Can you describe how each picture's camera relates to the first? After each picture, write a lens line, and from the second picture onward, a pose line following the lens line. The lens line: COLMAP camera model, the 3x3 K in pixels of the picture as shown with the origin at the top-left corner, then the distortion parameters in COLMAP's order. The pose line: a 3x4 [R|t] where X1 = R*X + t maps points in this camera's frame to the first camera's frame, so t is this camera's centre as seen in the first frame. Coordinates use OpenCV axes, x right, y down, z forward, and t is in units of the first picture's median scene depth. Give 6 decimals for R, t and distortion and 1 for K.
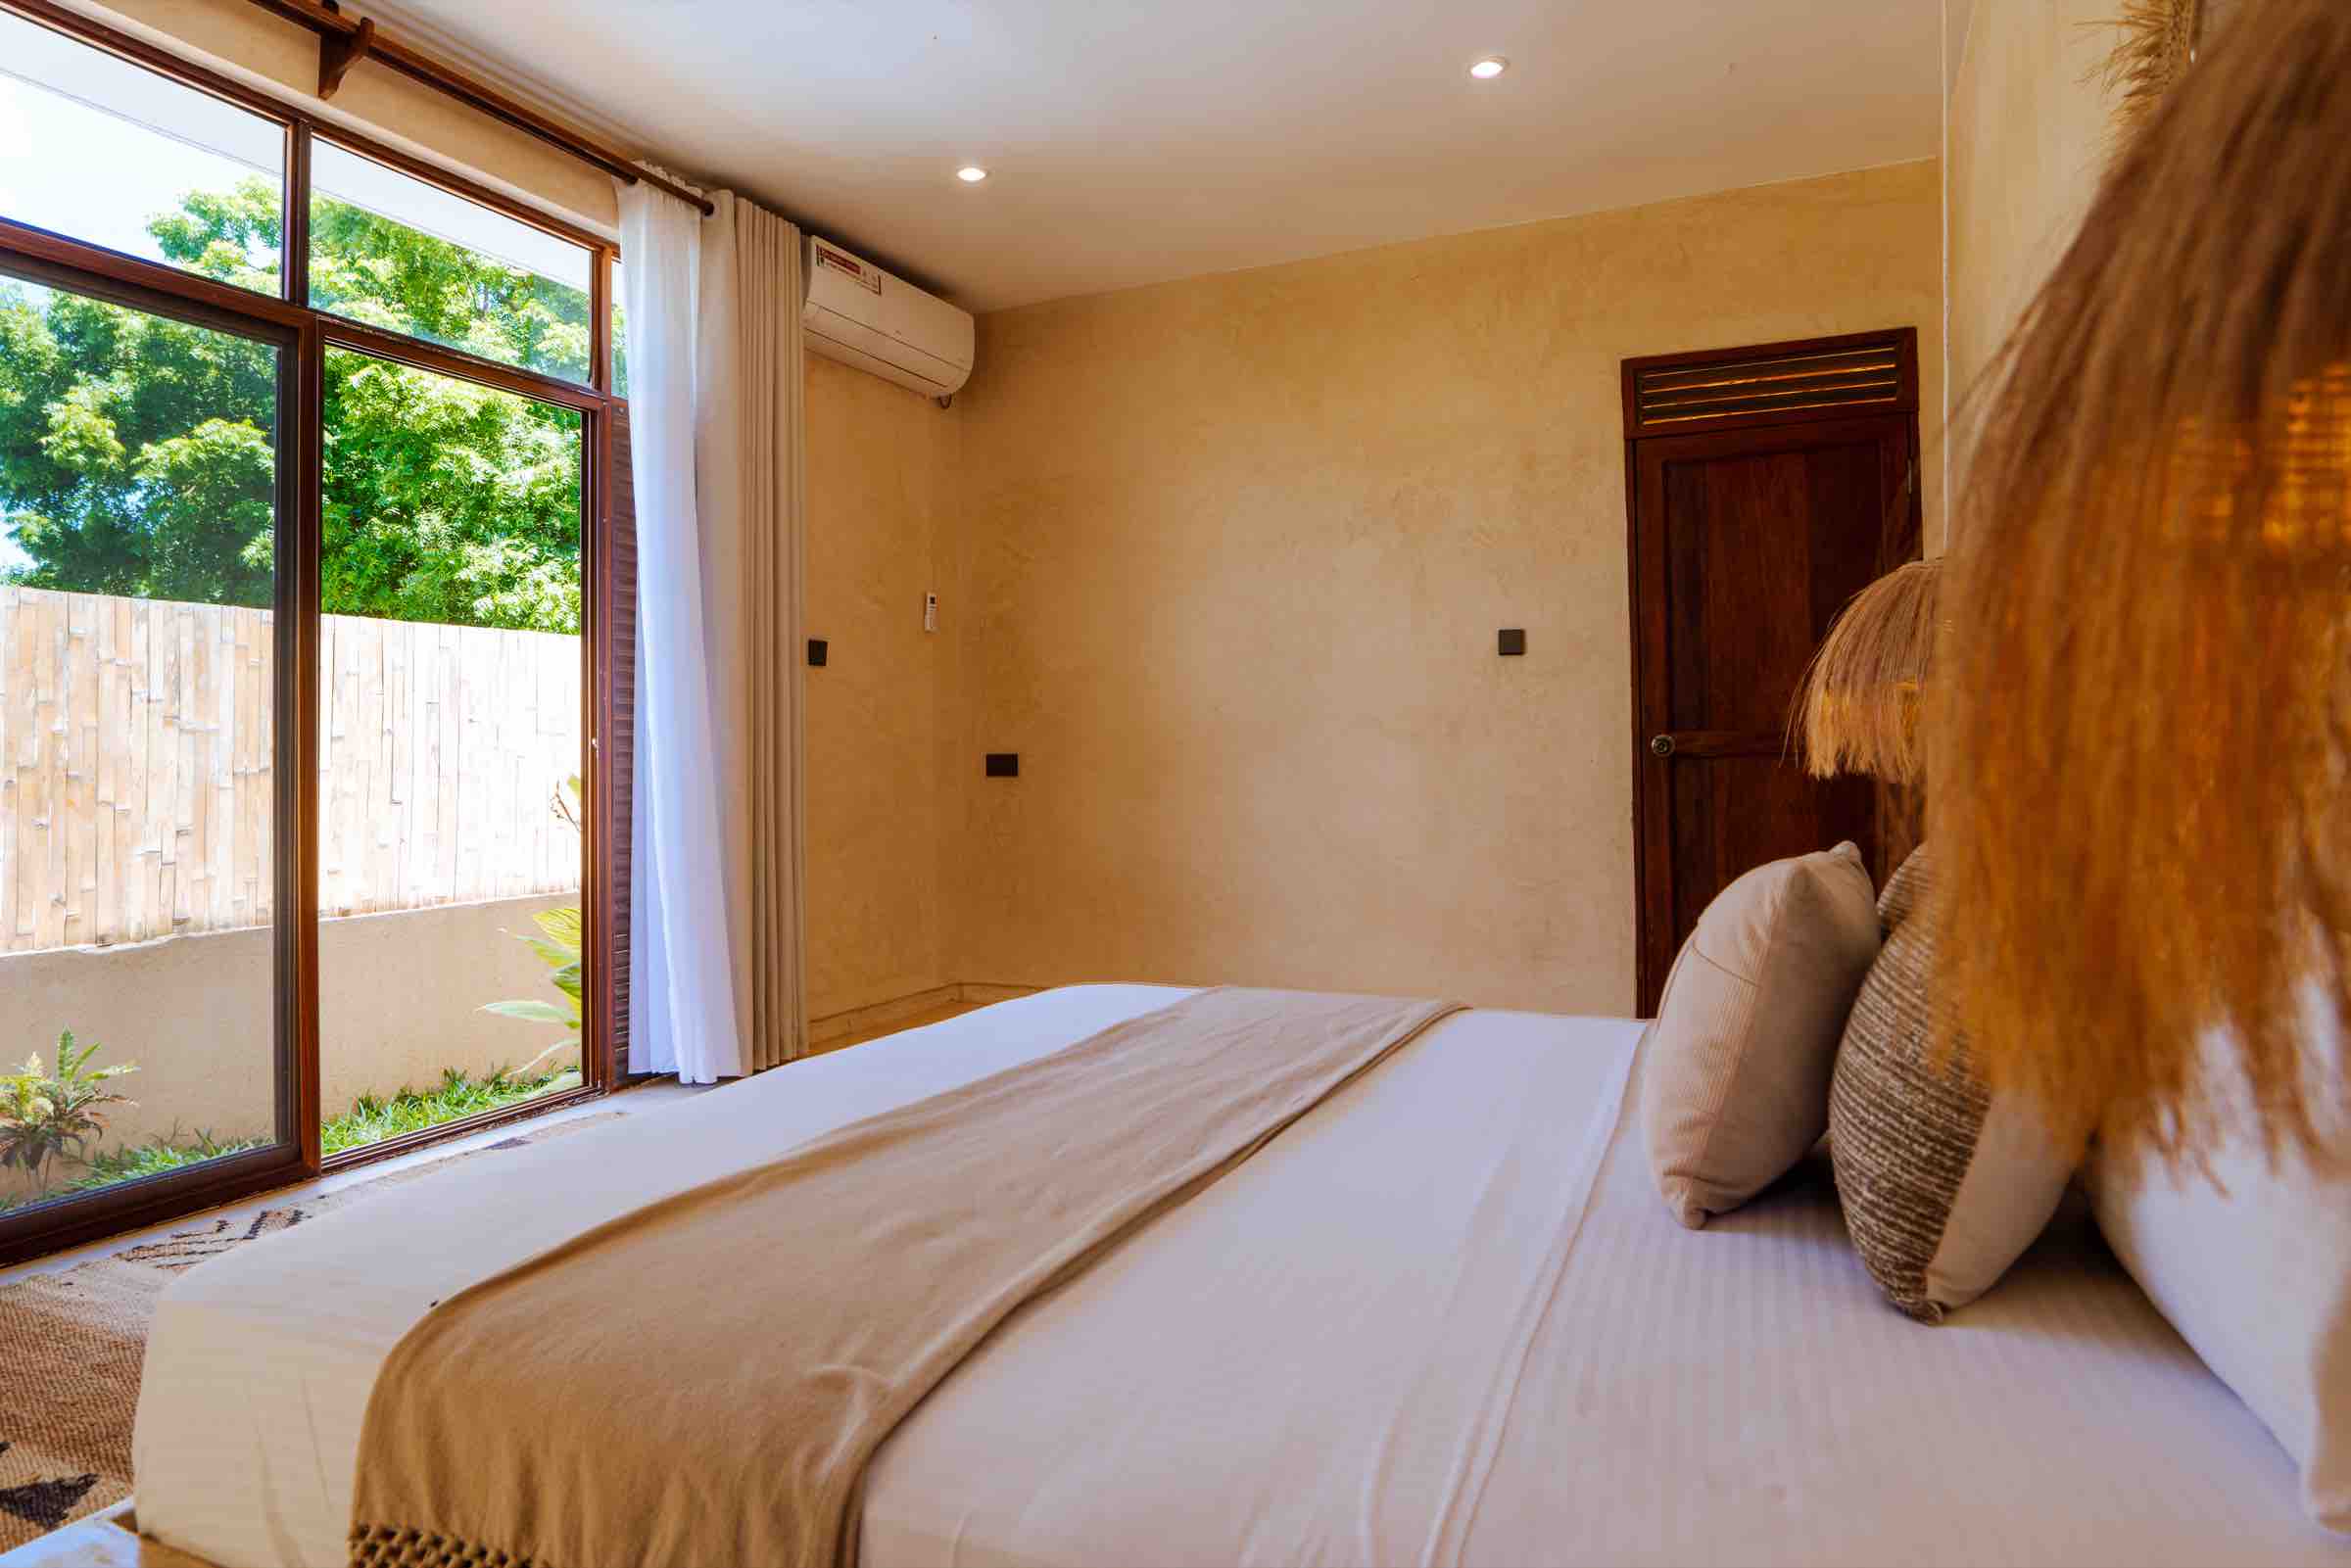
lens RADIAL K [[1392.4, 0, 1185.7], [0, 1392.4, 728.4], [0, 0, 1]] dist [-0.017621, -0.003947]
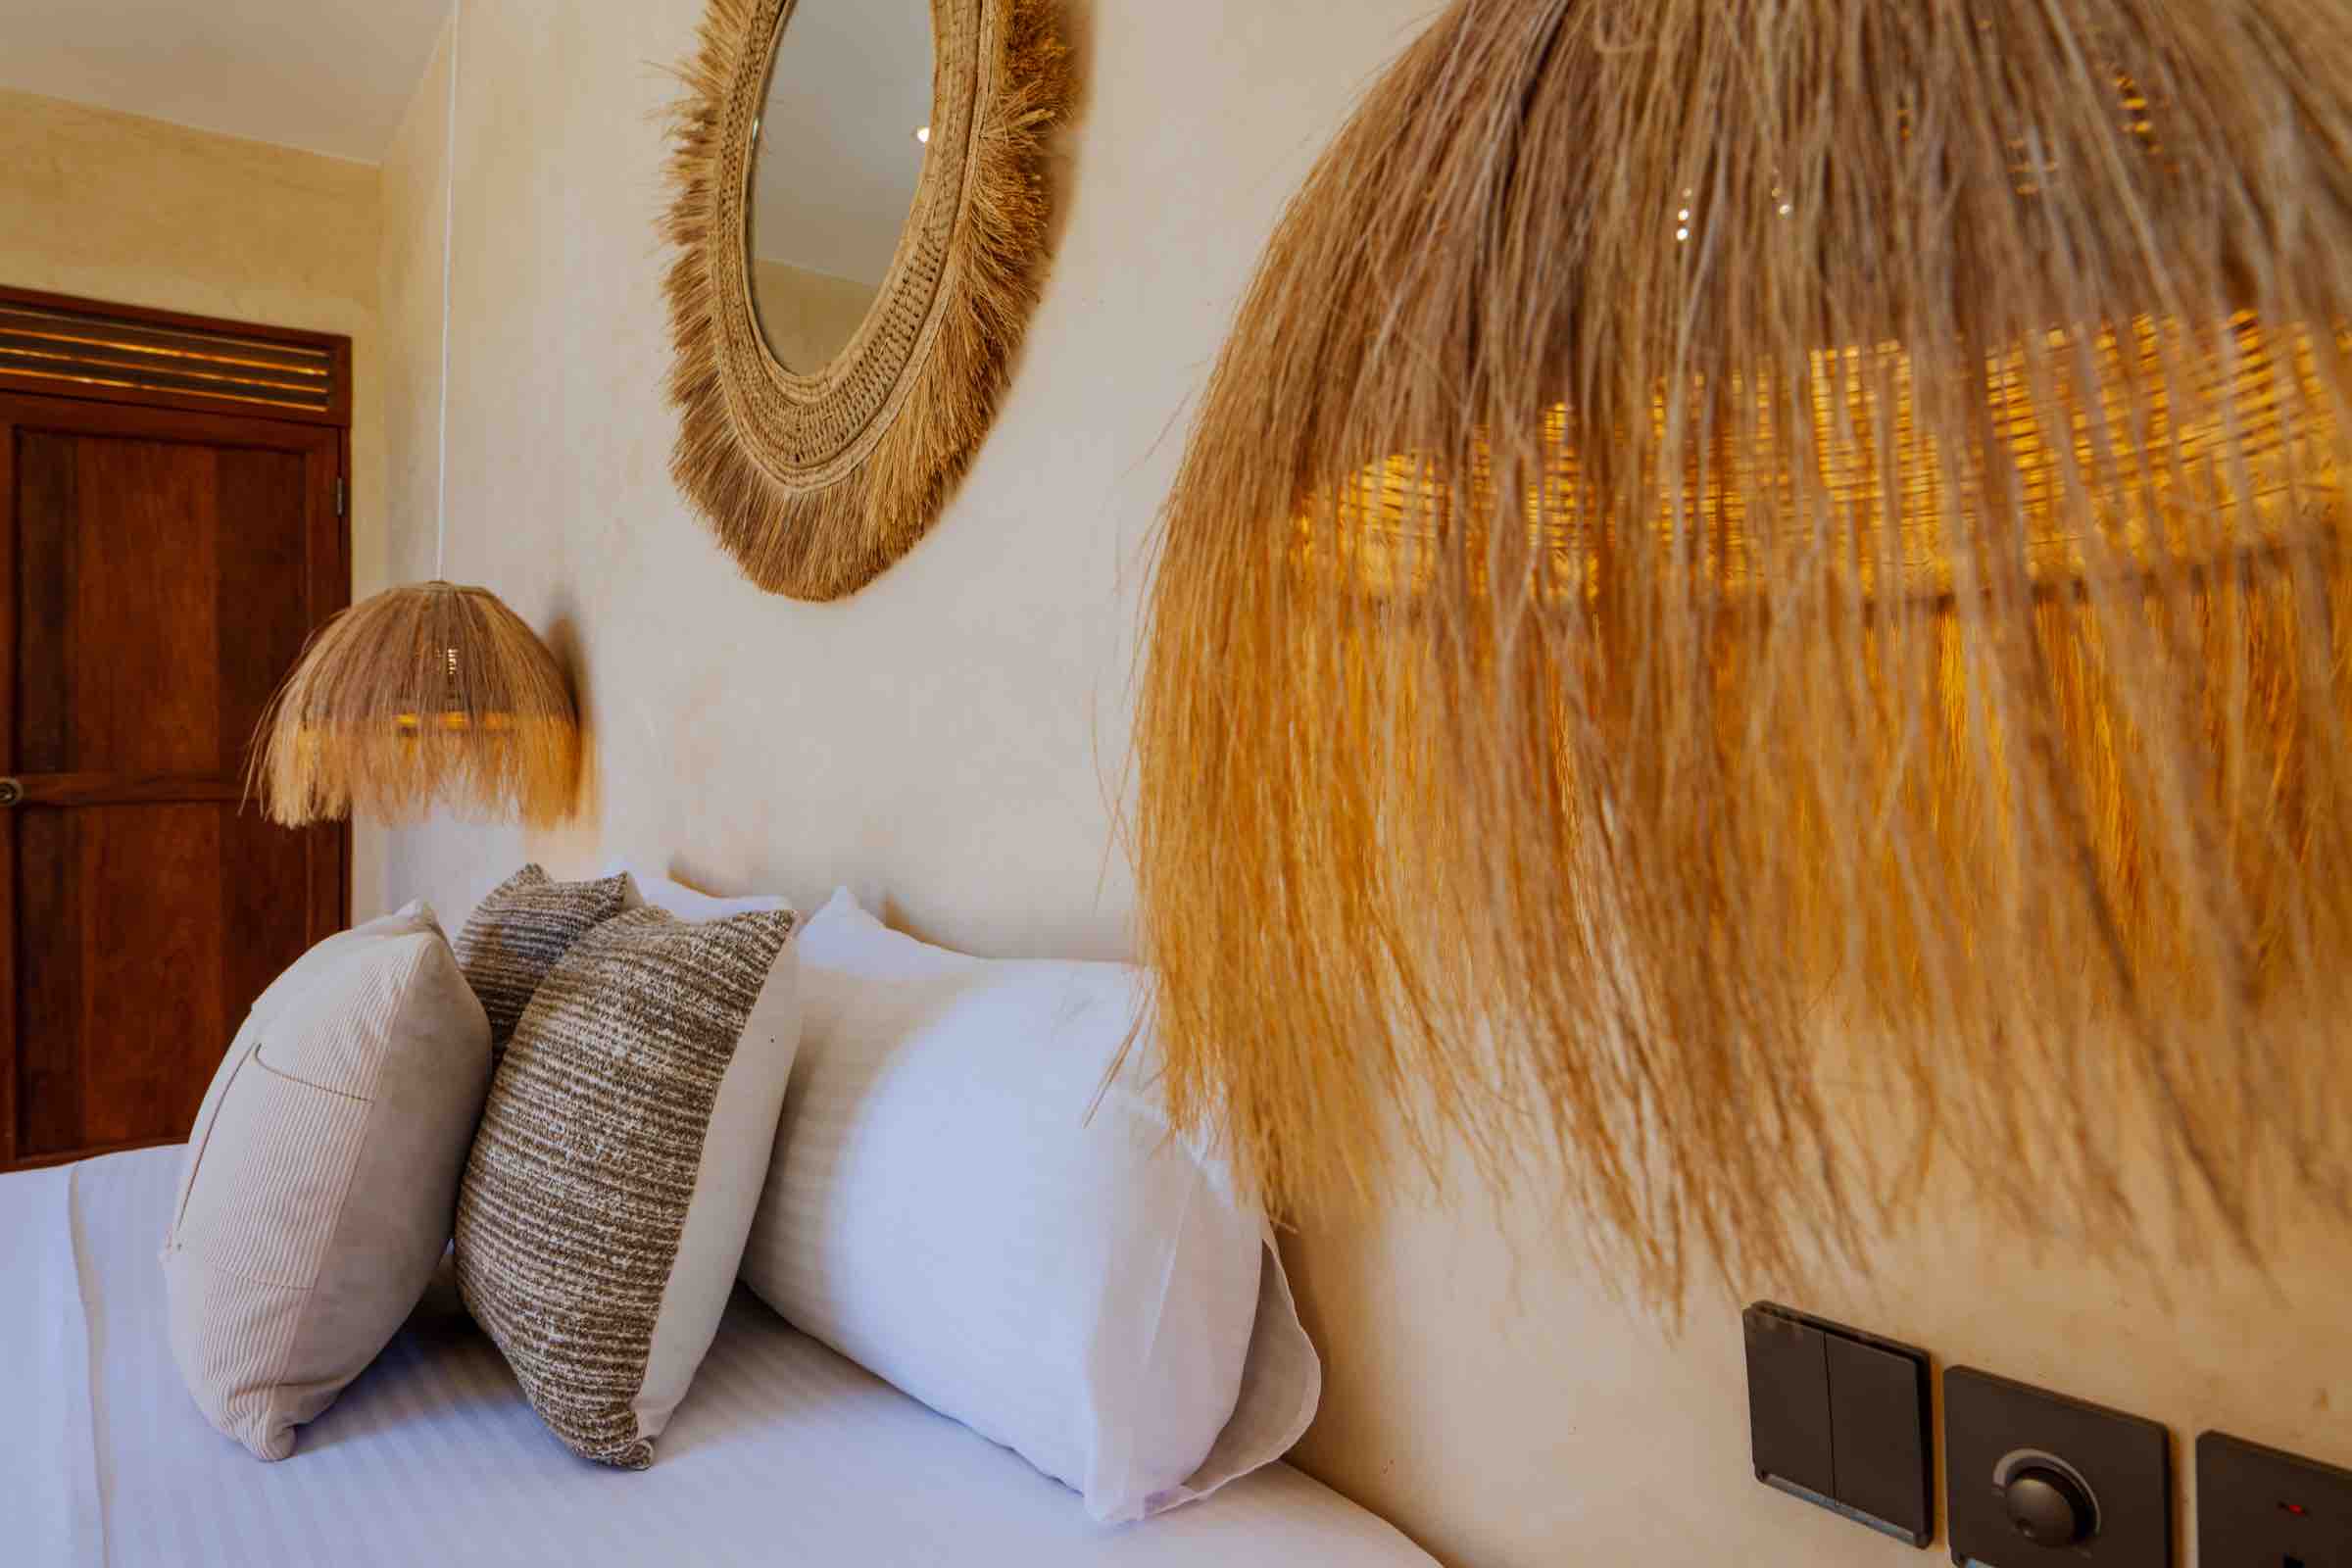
lens RADIAL K [[1393.2, 0, 1186.2], [0, 1393.2, 728.4], [0, 0, 1]] dist [-0.017621, -0.003947]
pose [[0.474980, 0.027924, 0.879554, -0.054068], [0.000091, 0.999495, -0.031781, 0.006738], [-0.879997, 0.015175, 0.474737, 0.283050]]
